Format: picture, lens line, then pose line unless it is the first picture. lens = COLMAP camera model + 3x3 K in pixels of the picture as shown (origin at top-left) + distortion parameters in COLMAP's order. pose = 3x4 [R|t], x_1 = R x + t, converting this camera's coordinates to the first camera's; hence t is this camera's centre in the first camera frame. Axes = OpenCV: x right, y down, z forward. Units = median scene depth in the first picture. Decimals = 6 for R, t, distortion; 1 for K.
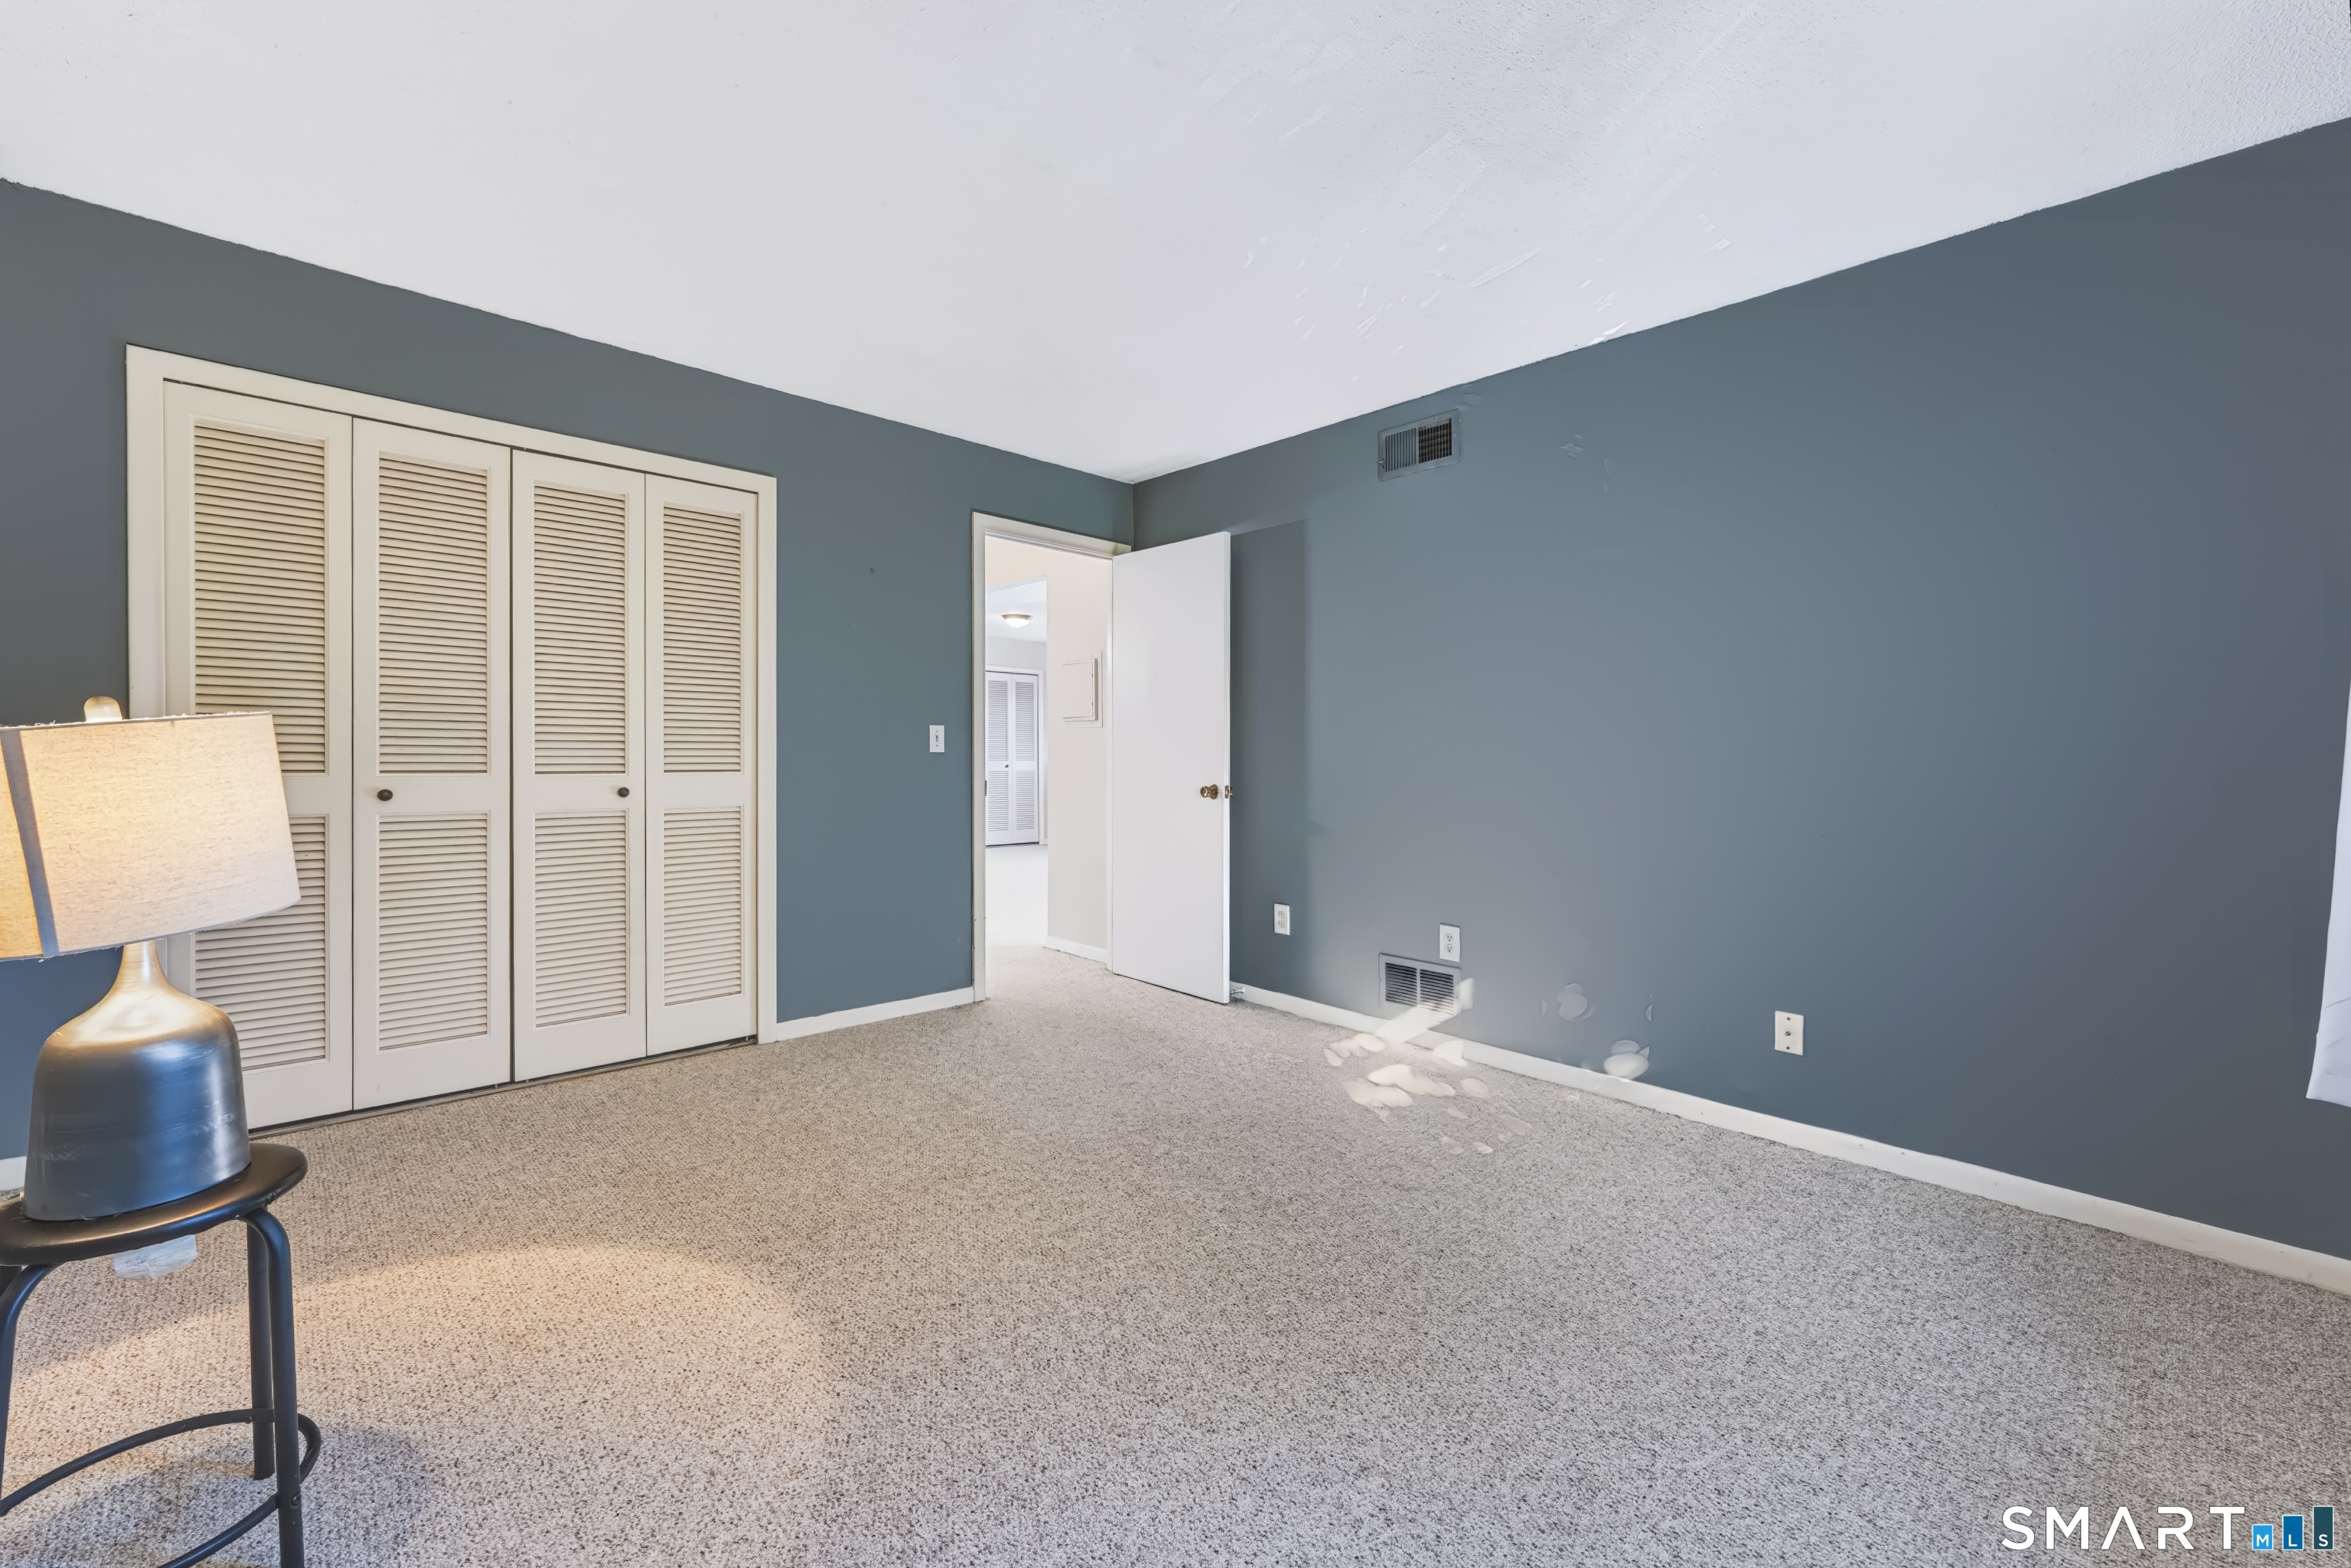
lens RADIAL K [[954.5, 0, 1176.0], [0, 954.5, 770.0], [0, 0, 1]] dist [0.000865, -0.000541]
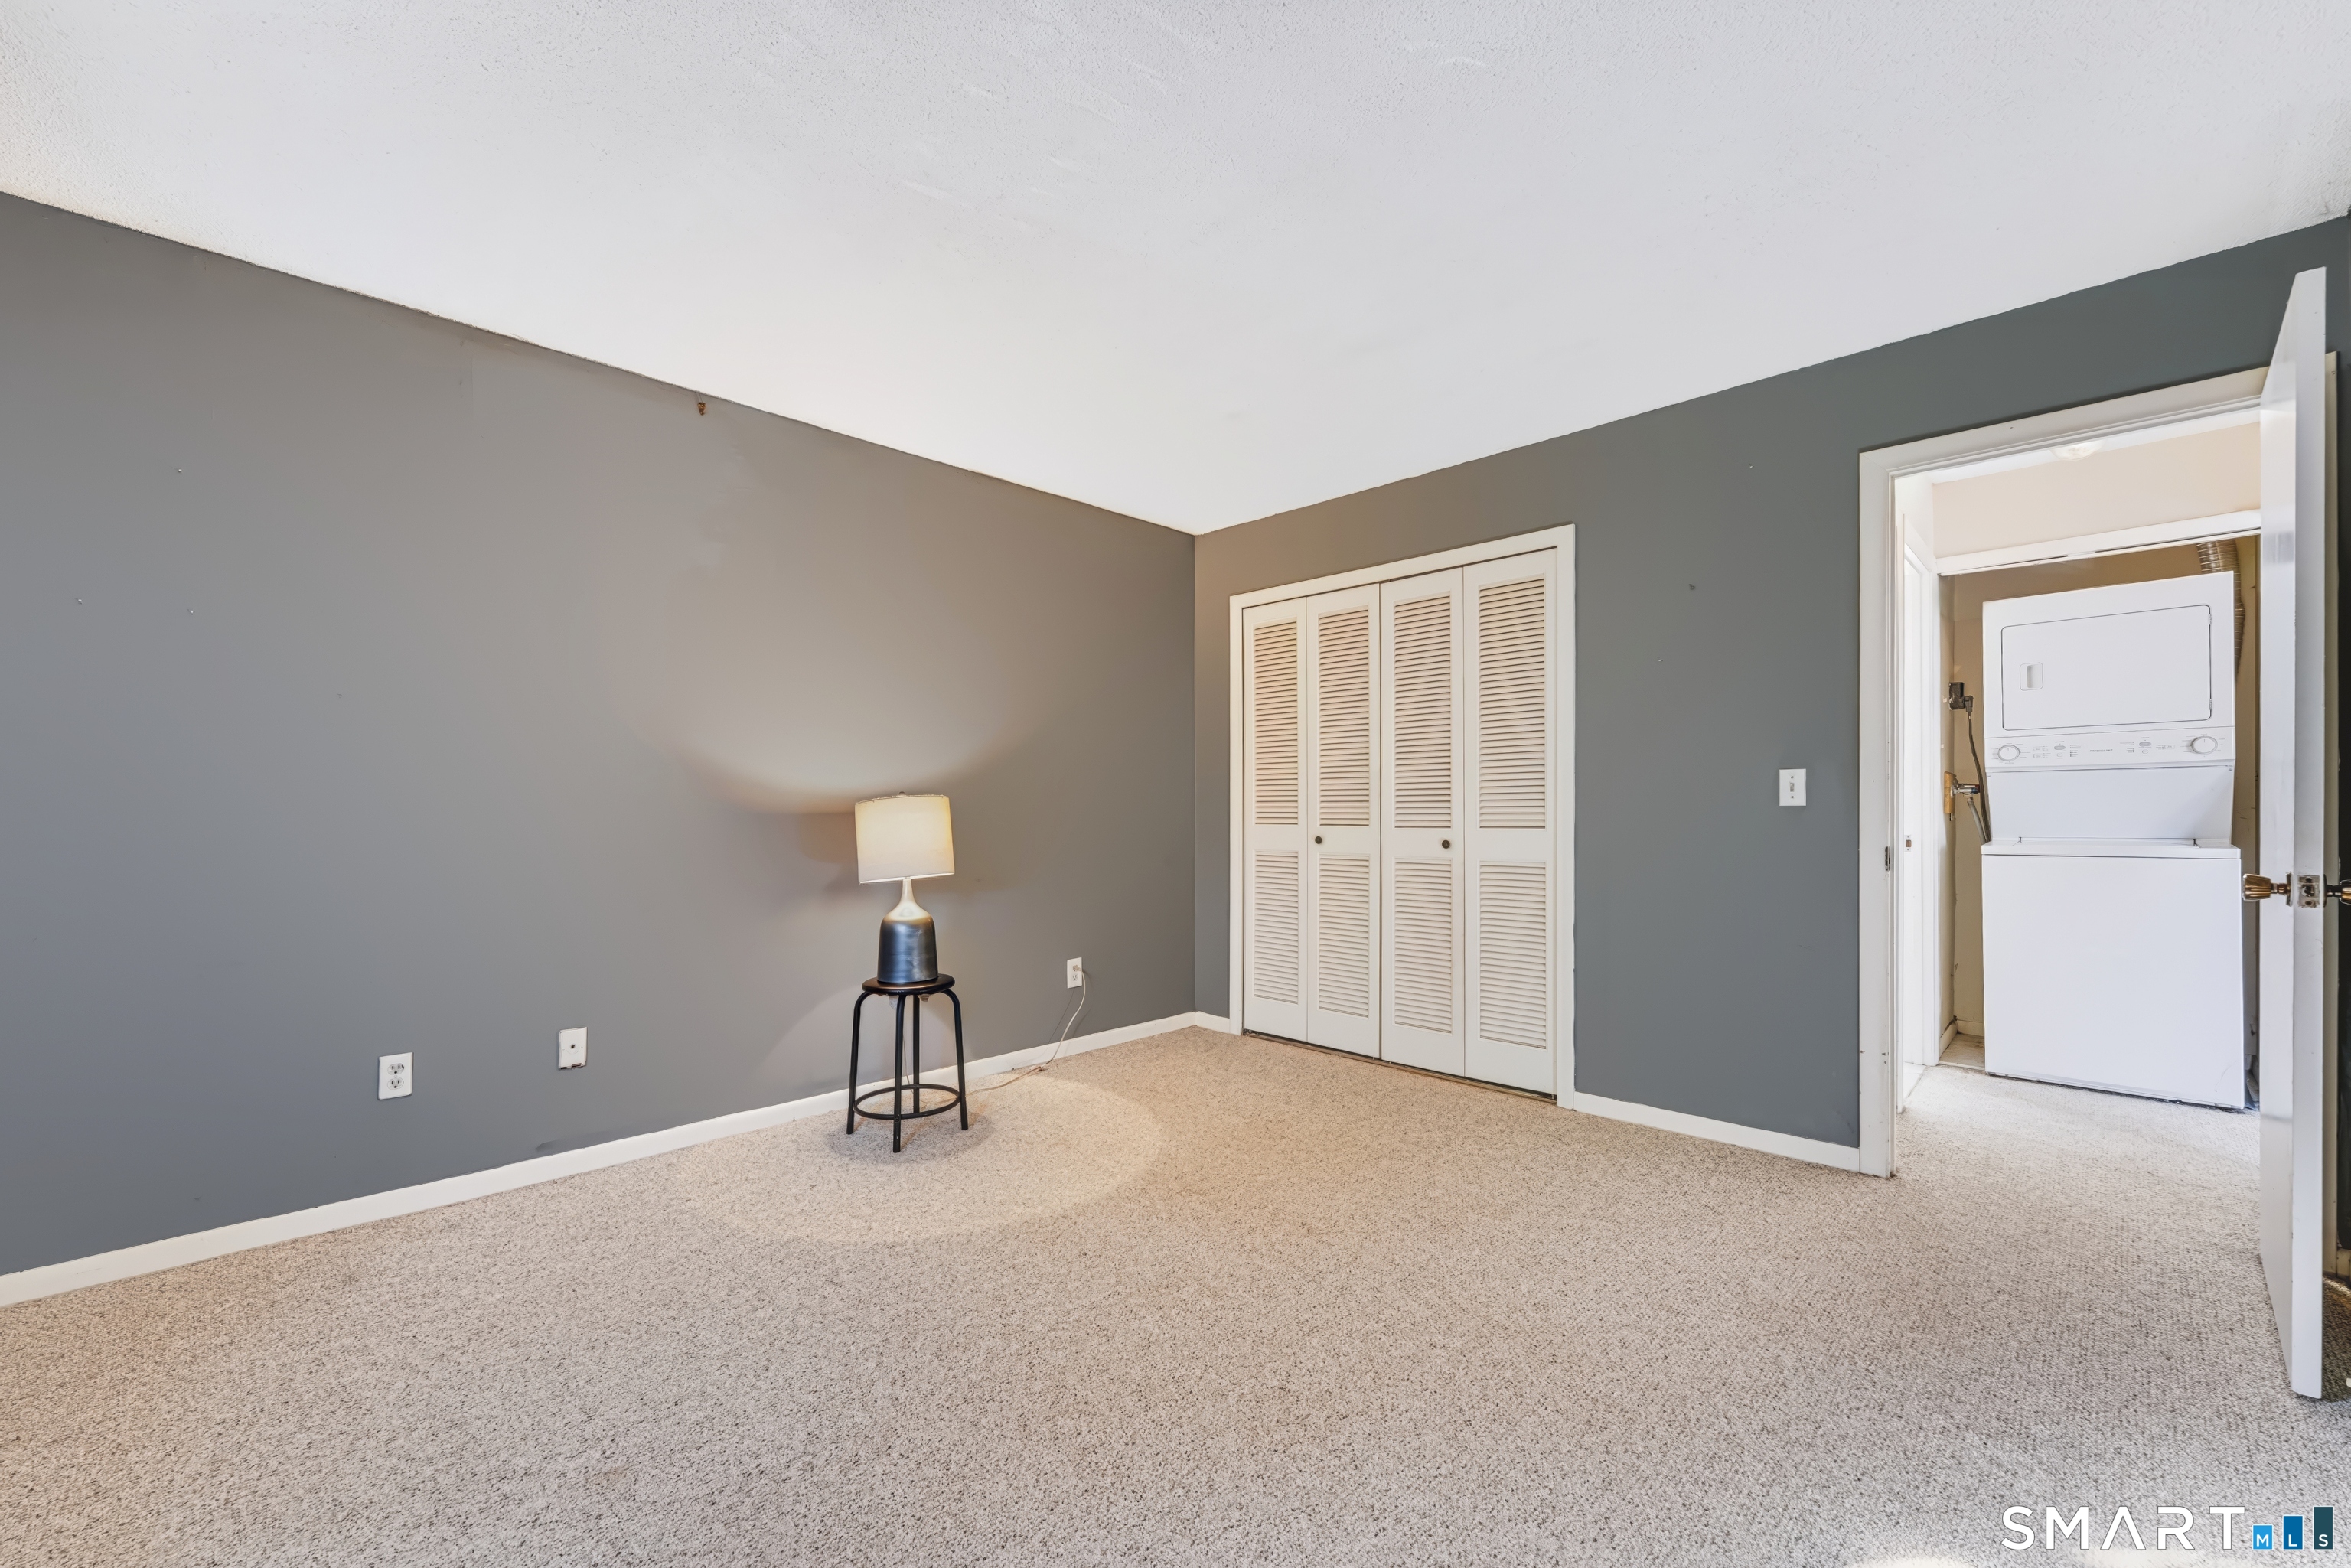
lens RADIAL K [[962.3, 0, 1180.3], [0, 962.3, 824.3], [0, 0, 1]] dist [-0.017943, -0.000242]
pose [[0.024626, 0.002343, -0.999694, 0.600752], [-0.015861, 0.999872, 0.001953, 0.001806], [0.999571, 0.015809, 0.024660, 0.649909]]
